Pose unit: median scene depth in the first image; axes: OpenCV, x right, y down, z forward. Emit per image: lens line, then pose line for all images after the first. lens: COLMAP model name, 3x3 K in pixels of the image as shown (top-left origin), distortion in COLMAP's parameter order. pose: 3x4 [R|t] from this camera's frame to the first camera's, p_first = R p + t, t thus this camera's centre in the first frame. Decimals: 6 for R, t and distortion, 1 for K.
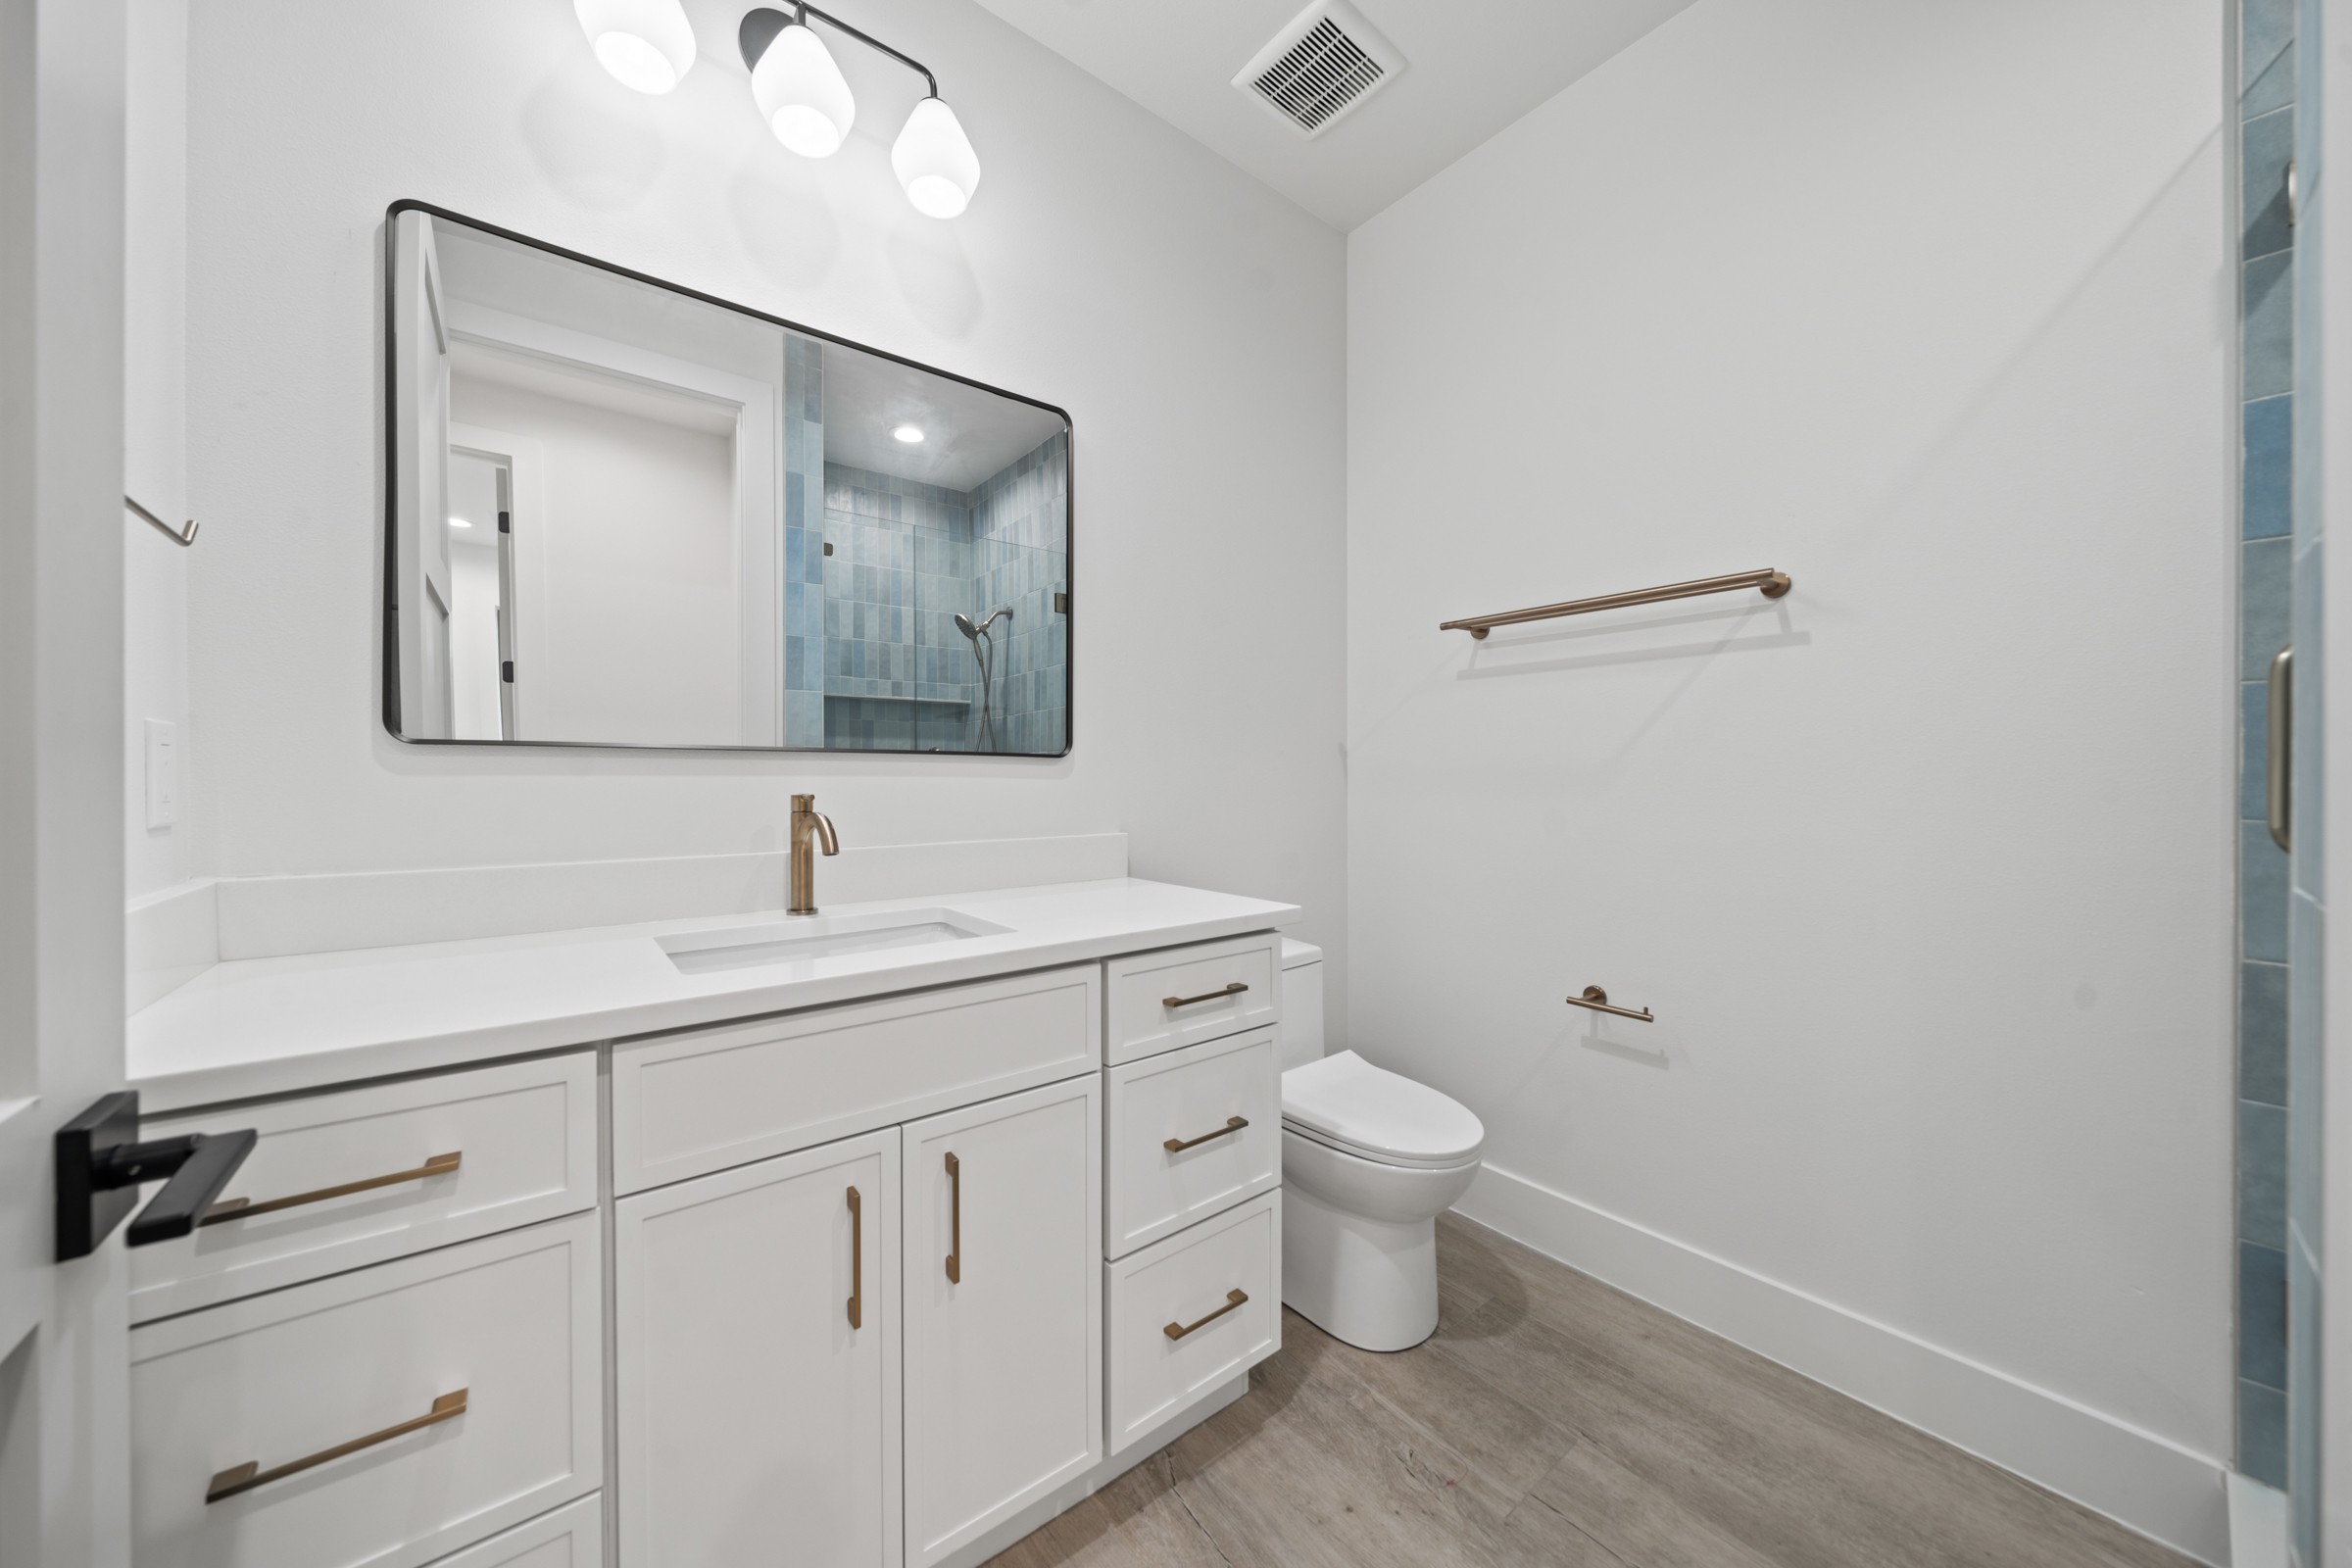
lens RADIAL K [[799.7, 0, 1167.5], [0, 799.7, 777.8], [0, 0, 1]] dist [-0.000332, 0.000025]
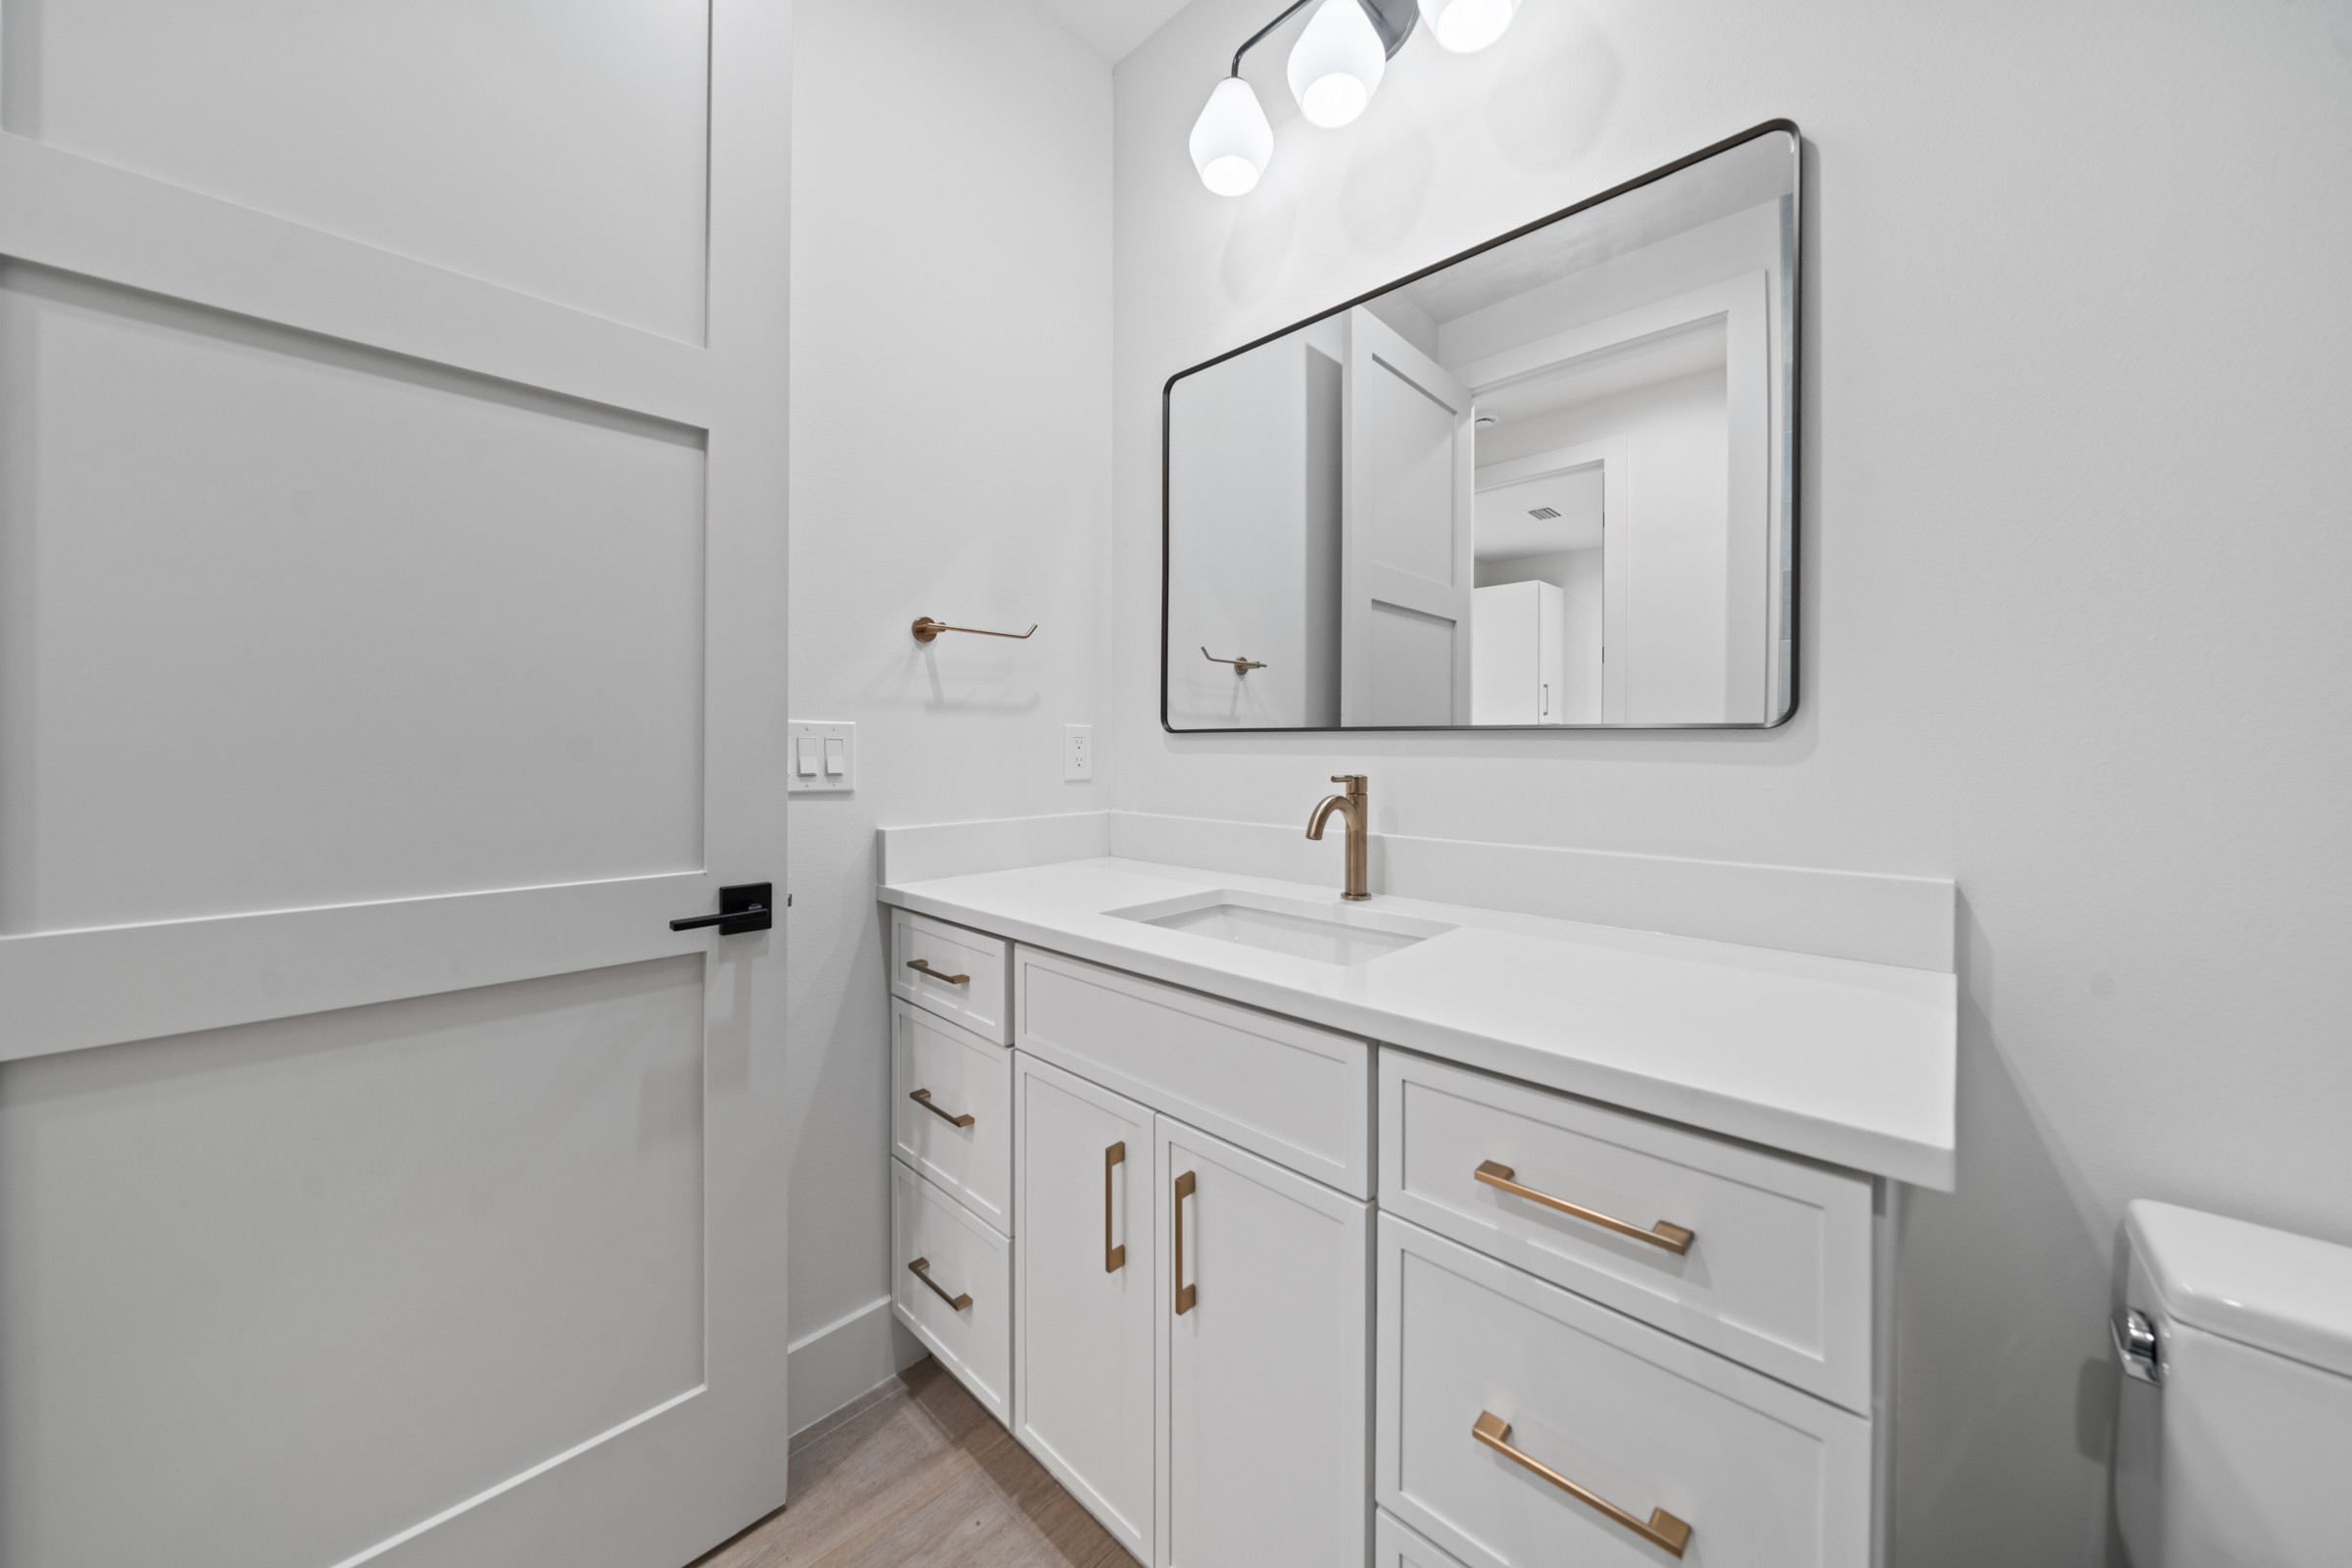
lens RADIAL K [[822.5, 0, 1175.5], [0, 822.5, 750.8], [0, 0, 1]] dist [-0.000602, -0.000028]
pose [[0.147173, 0.005415, -0.989096, 0.856618], [-0.010160, 0.999941, 0.003963, -0.022471], [0.989059, 0.009466, 0.147219, 1.099536]]
